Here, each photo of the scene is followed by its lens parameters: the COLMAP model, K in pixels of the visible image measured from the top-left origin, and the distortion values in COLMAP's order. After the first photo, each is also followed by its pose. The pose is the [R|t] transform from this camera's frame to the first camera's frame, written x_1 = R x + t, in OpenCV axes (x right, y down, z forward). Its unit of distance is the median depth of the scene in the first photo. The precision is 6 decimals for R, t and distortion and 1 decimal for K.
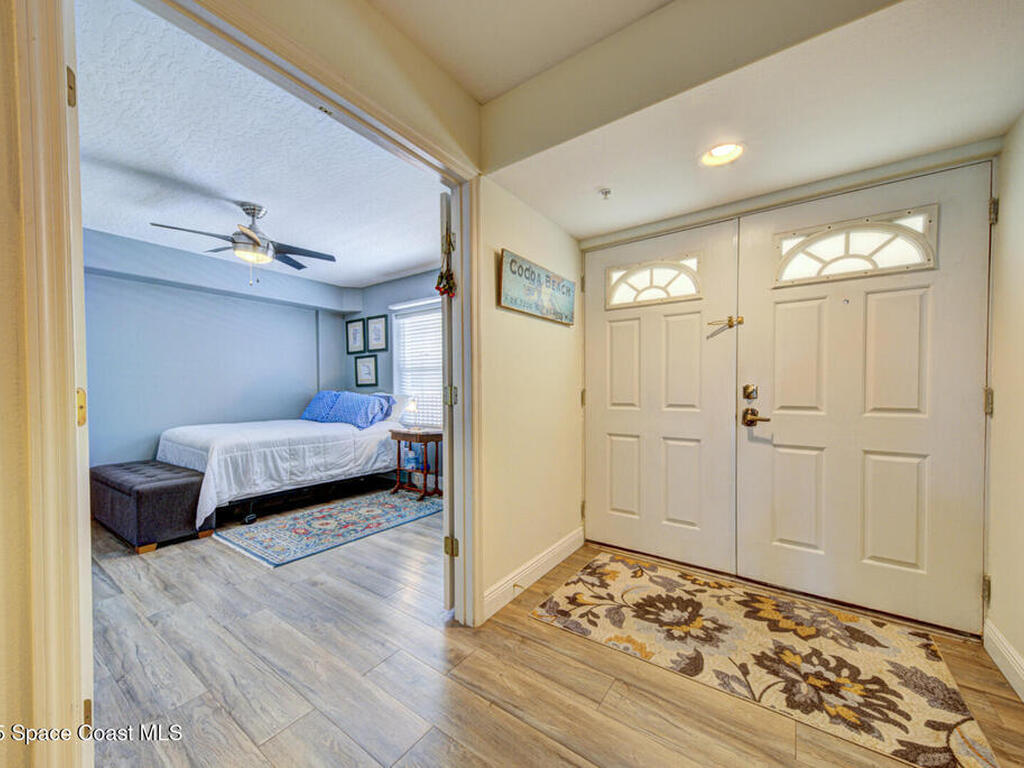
lens RADIAL K [[394.7, 0, 513.1], [0, 394.7, 397.1], [0, 0, 1]] dist [0.015446, -0.001749]
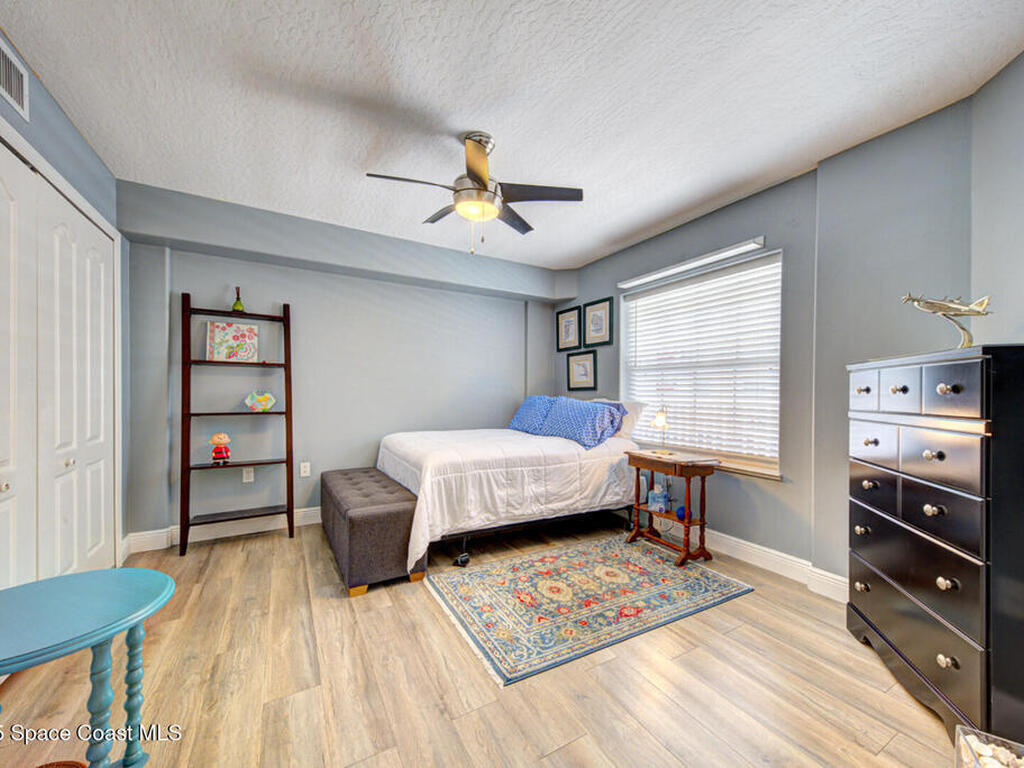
lens RADIAL K [[394.7, 0, 510.8], [0, 394.7, 397.0], [0, 0, 1]] dist [0.015446, -0.001749]
pose [[0.908111, 0.013700, -0.418505, -0.243600], [-0.018122, 0.999814, -0.006594, -0.008759], [0.418337, 0.013572, 0.908191, 0.314973]]
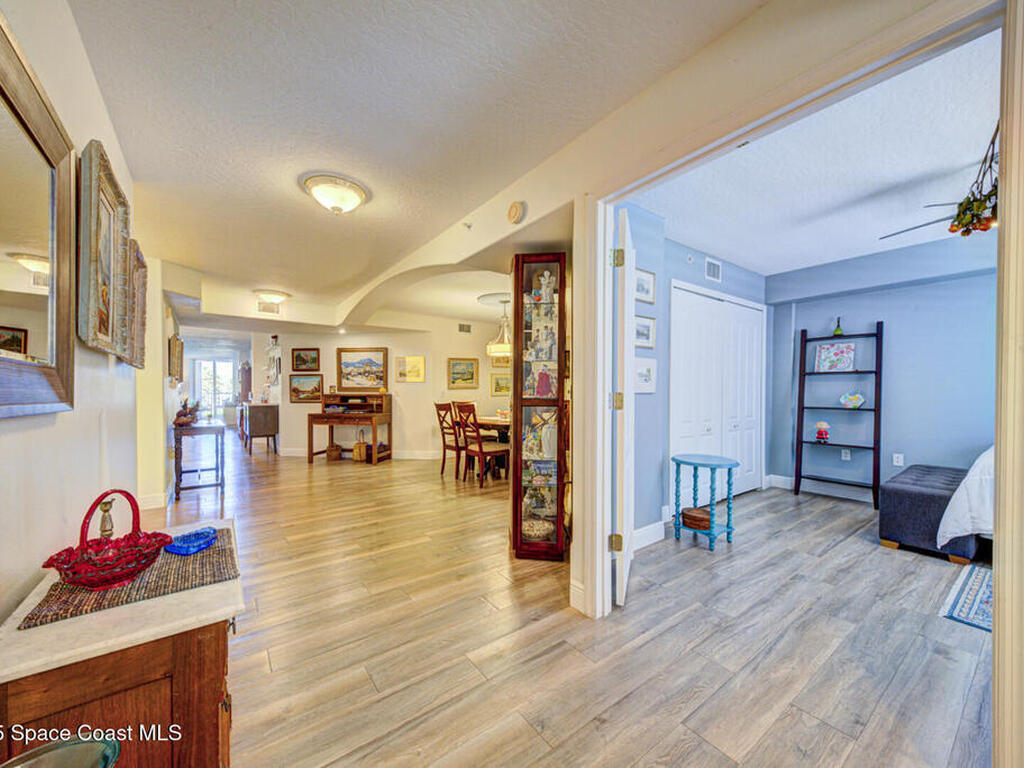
lens RADIAL K [[394.7, 0, 515.8], [0, 394.7, 392.1], [0, 0, 1]] dist [0.015446, -0.001749]
pose [[-0.303286, 0.003678, -0.952893, 0.307884], [-0.025496, 0.999603, 0.011974, -0.007835], [0.952558, 0.027926, -0.303072, 0.292705]]
